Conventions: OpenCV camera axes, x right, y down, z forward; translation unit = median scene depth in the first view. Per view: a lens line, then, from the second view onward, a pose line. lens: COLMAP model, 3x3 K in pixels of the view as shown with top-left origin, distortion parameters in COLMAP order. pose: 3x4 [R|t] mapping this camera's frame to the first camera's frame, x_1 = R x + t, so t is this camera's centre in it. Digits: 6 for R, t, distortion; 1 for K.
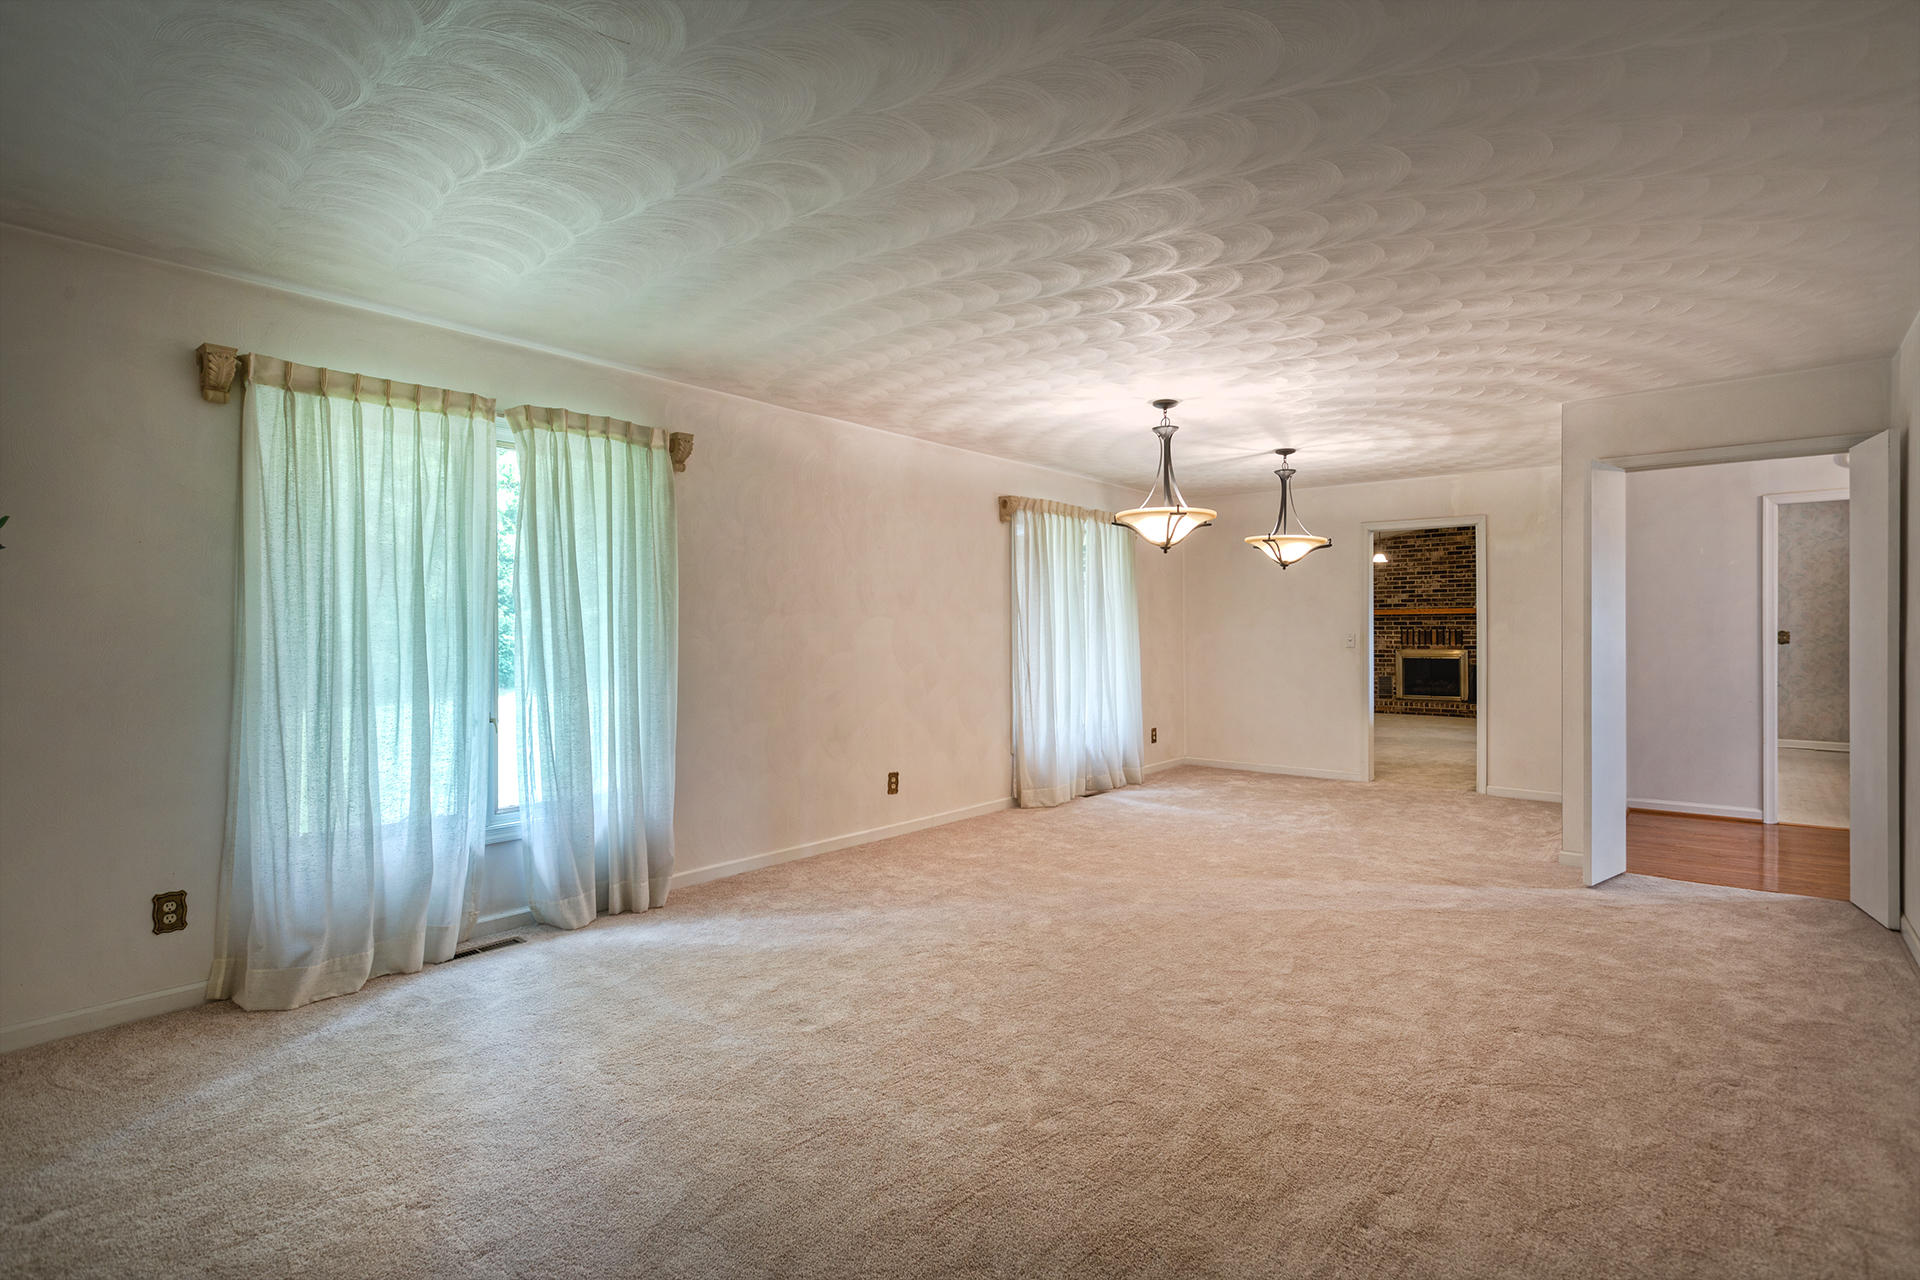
lens RADIAL K [[949.2, 0, 958.0], [0, 949.2, 640.0], [0, 0, 1]] dist [-0.000320, -0.000149]
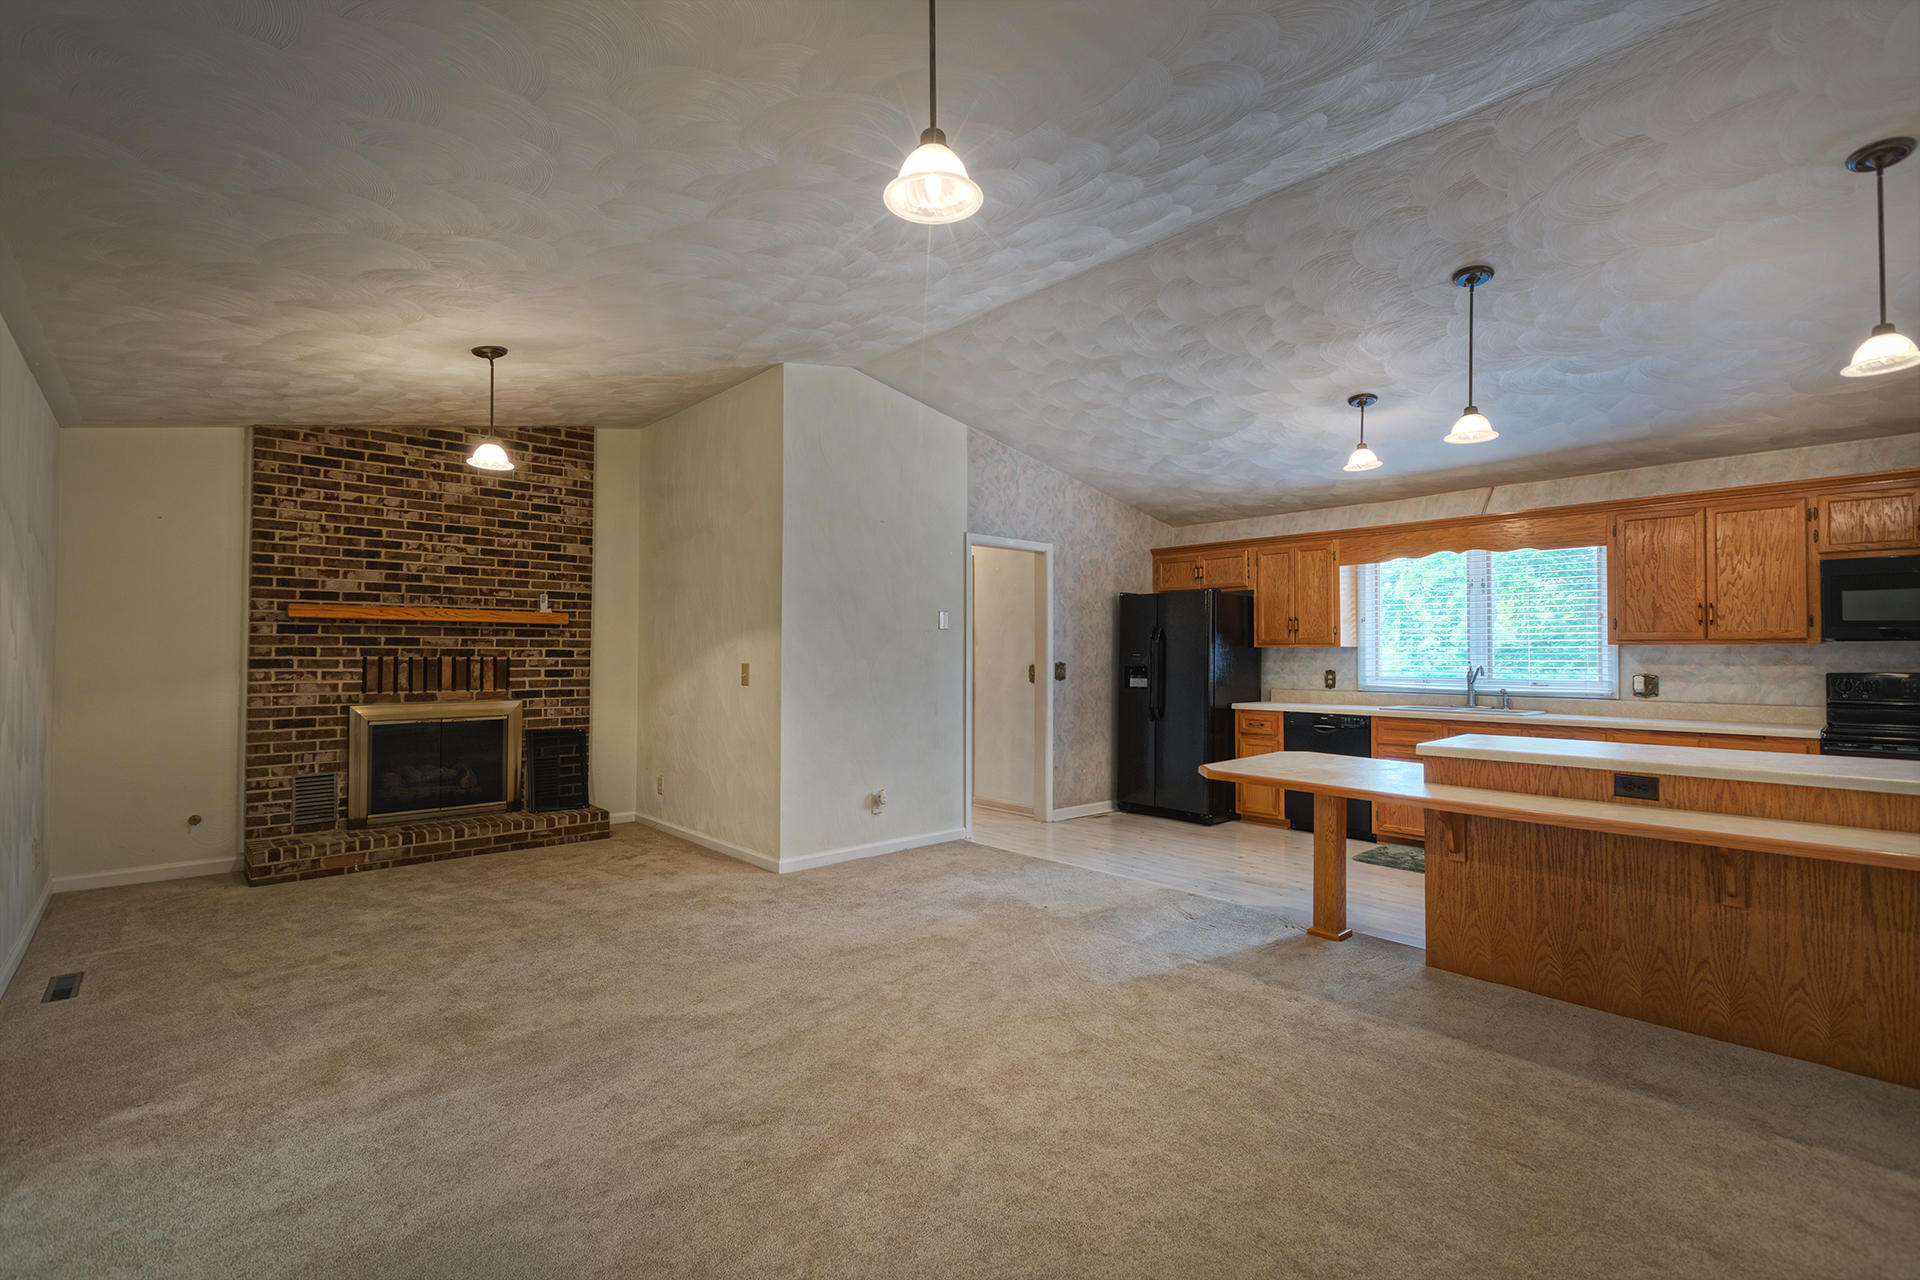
lens RADIAL K [[862.1, 0, 971.1], [0, 862.1, 636.2], [0, 0, 1]] dist [0.005487, 0.000380]
pose [[0.145315, 0.027912, 0.988992, 0.137050], [0.003977, 0.999577, -0.028795, -0.007883], [-0.989377, 0.008117, 0.145143, 0.699147]]
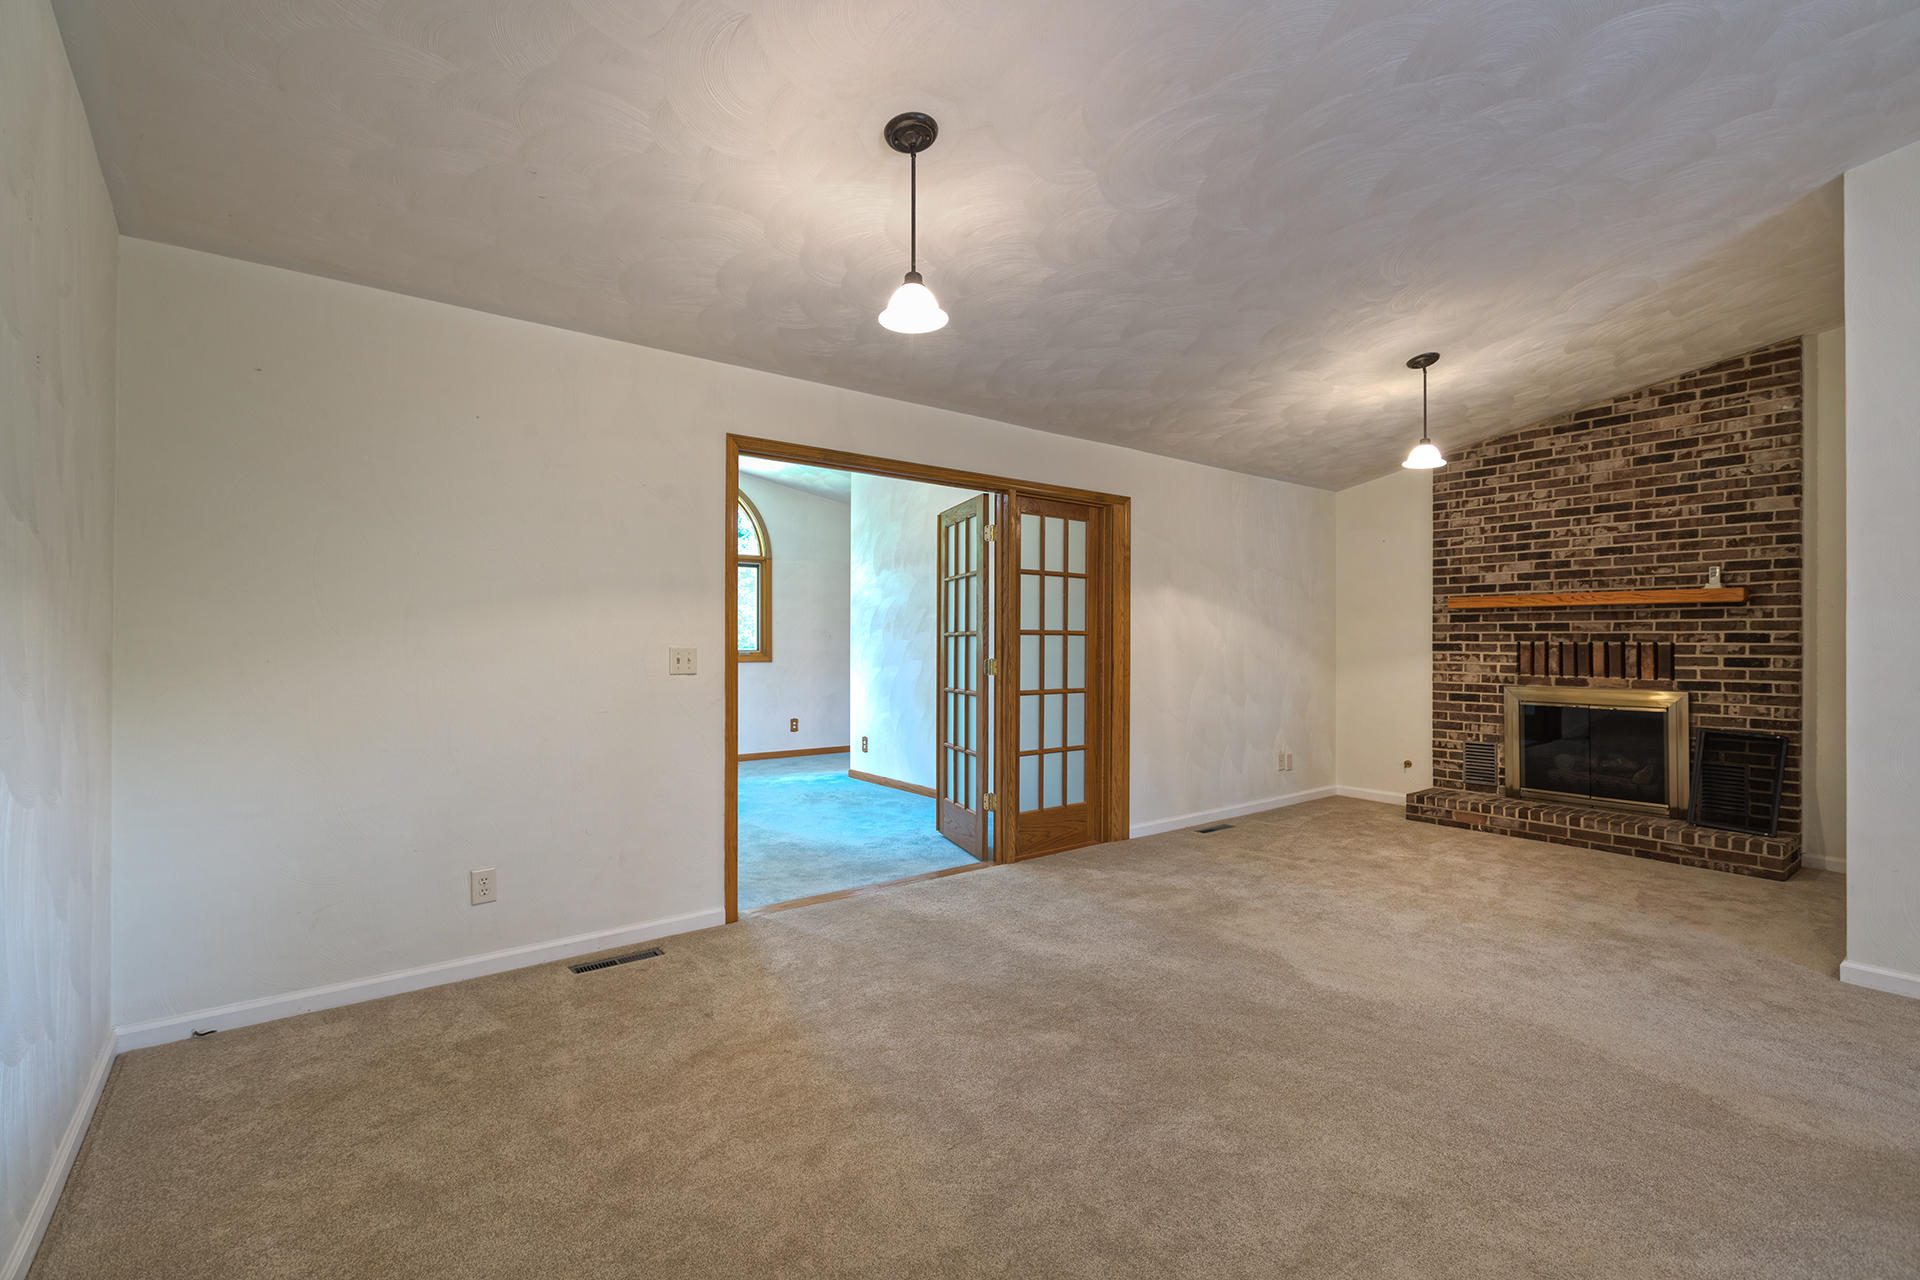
lens RADIAL K [[862.1, 0, 949.7], [0, 862.1, 635.9], [0, 0, 1]] dist [0.005487, 0.000380]
pose [[0.971989, 0.006907, -0.234925, 0.308192], [-0.010146, 0.999869, -0.012584, -0.005622], [0.234807, 0.014615, 0.971932, 0.550643]]
